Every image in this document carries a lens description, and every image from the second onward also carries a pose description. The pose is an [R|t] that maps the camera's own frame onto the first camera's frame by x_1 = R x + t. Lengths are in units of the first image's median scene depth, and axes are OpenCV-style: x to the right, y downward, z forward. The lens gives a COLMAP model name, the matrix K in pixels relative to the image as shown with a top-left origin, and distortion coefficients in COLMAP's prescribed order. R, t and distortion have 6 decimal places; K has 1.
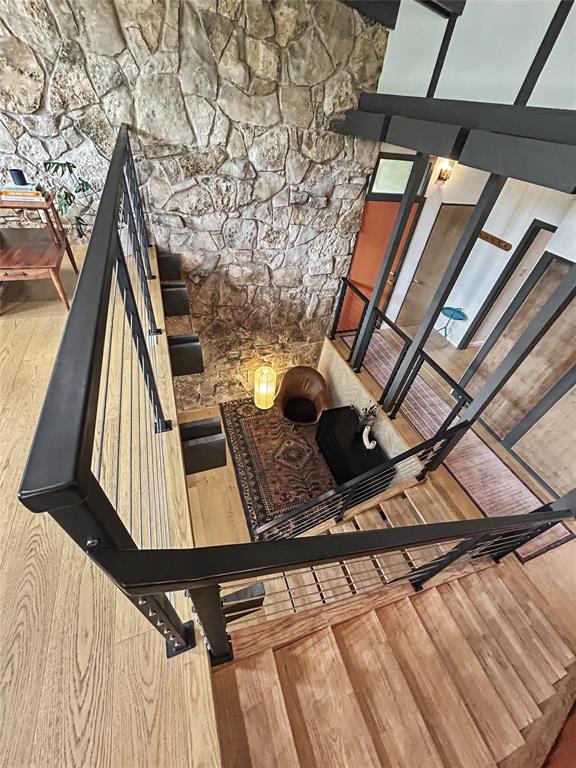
lens RADIAL K [[305.8, 0, 288.5], [0, 305.8, 383.3], [0, 0, 1]] dist [0.000440, 0.000000]
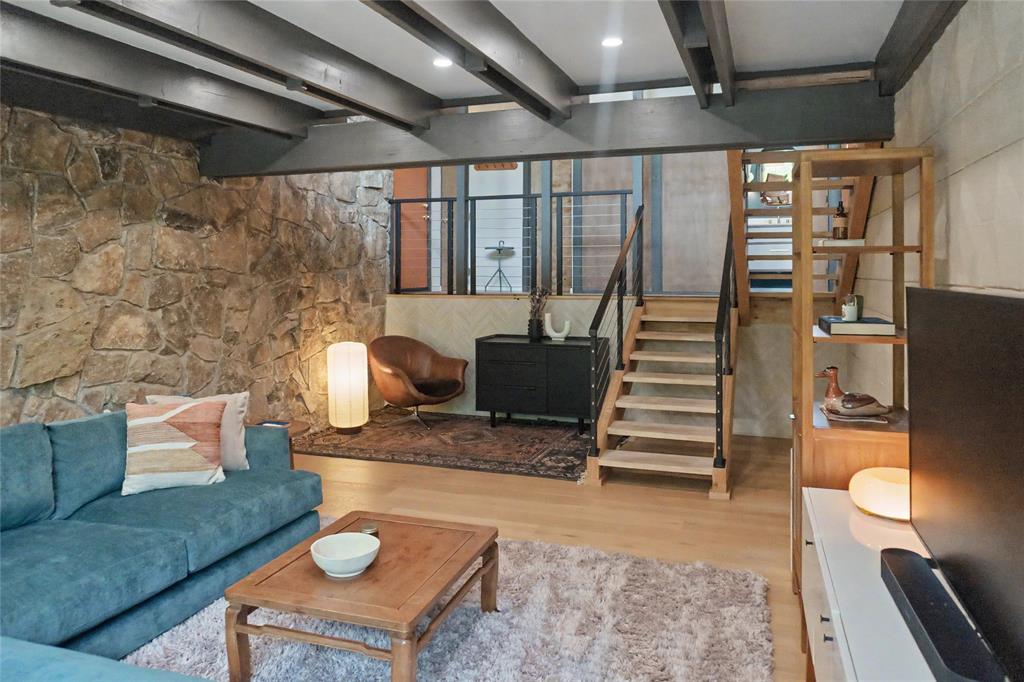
lens RADIAL K [[726.4, 0, 509.0], [0, 726.4, 285.6], [0, 0, 1]] dist [-0.000622, -0.000827]
pose [[0.625586, -0.116795, 0.771363, -0.995845], [0.585430, 0.723811, -0.365197, 0.602038], [-0.515668, 0.680041, 0.521182, 0.074959]]
